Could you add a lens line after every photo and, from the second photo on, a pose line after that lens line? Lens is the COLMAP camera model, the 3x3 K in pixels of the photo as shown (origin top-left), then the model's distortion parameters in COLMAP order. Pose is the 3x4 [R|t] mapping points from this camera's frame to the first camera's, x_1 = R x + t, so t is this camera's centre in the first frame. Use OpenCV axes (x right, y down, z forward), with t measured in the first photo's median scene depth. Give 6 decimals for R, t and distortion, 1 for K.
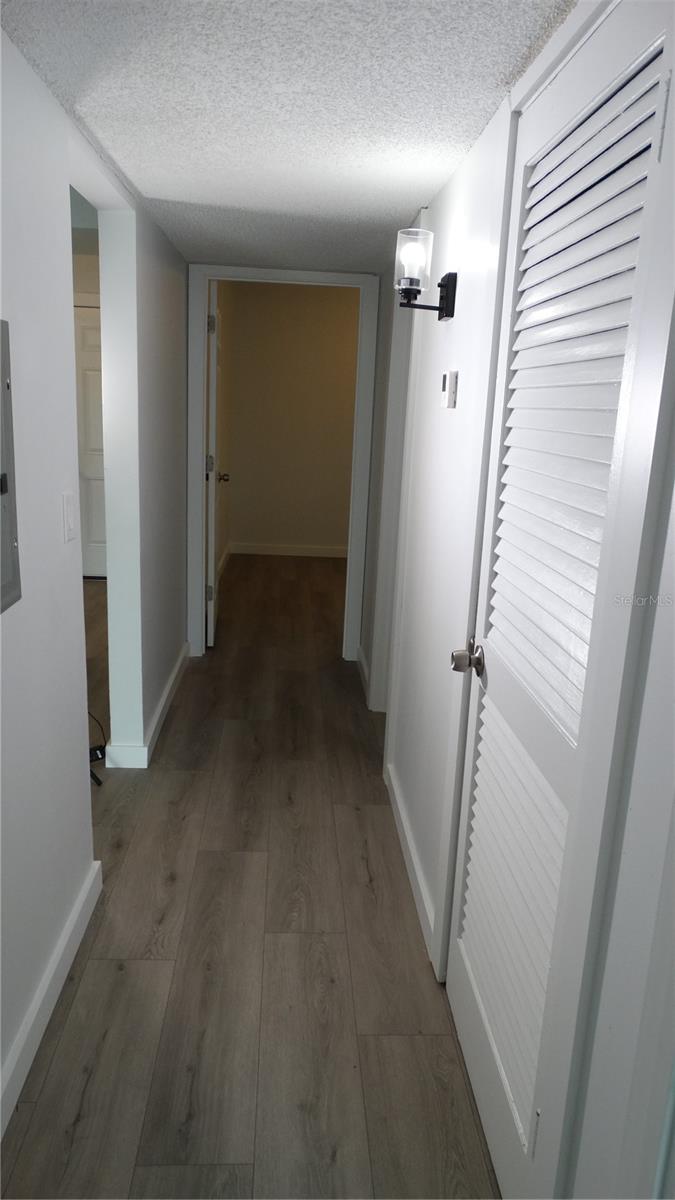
lens RADIAL K [[837.3, 0, 335.3], [0, 837.3, 603.1], [0, 0, 1]] dist [-0.009273, 0.007474]
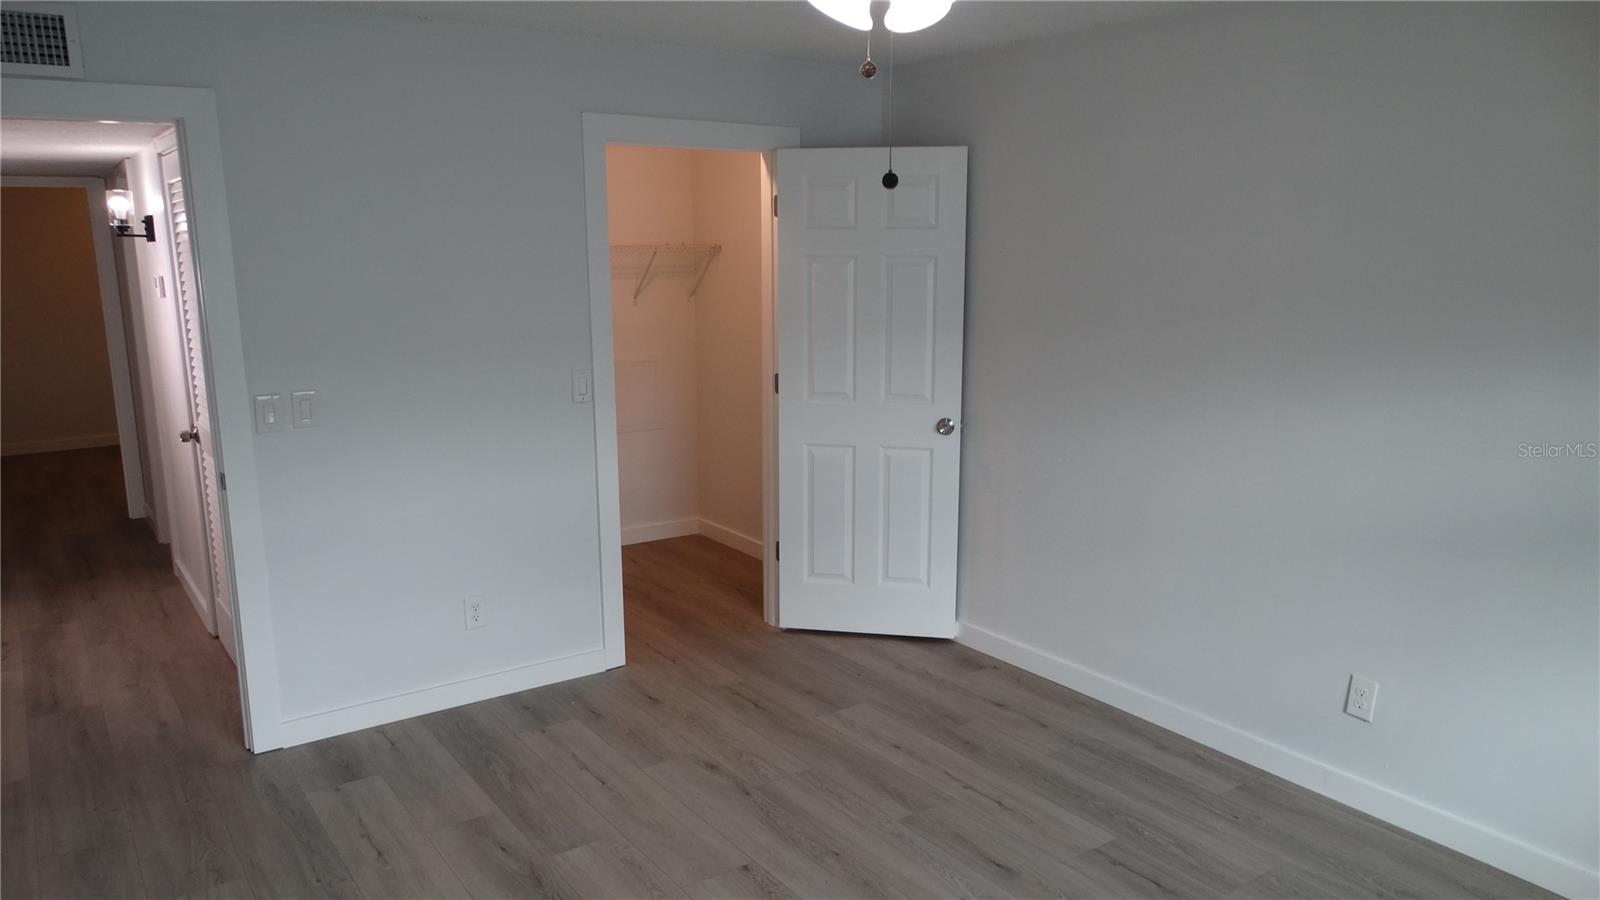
lens RADIAL K [[1116.4, 0, 801.7], [0, 1116.4, 449.8], [0, 0, 1]] dist [-0.009273, 0.007474]
pose [[0.840806, -0.153672, 0.519066, 0.011420], [0.179154, 0.983820, 0.001063, 0.274074], [-0.510831, 0.092099, 0.854733, -1.430993]]
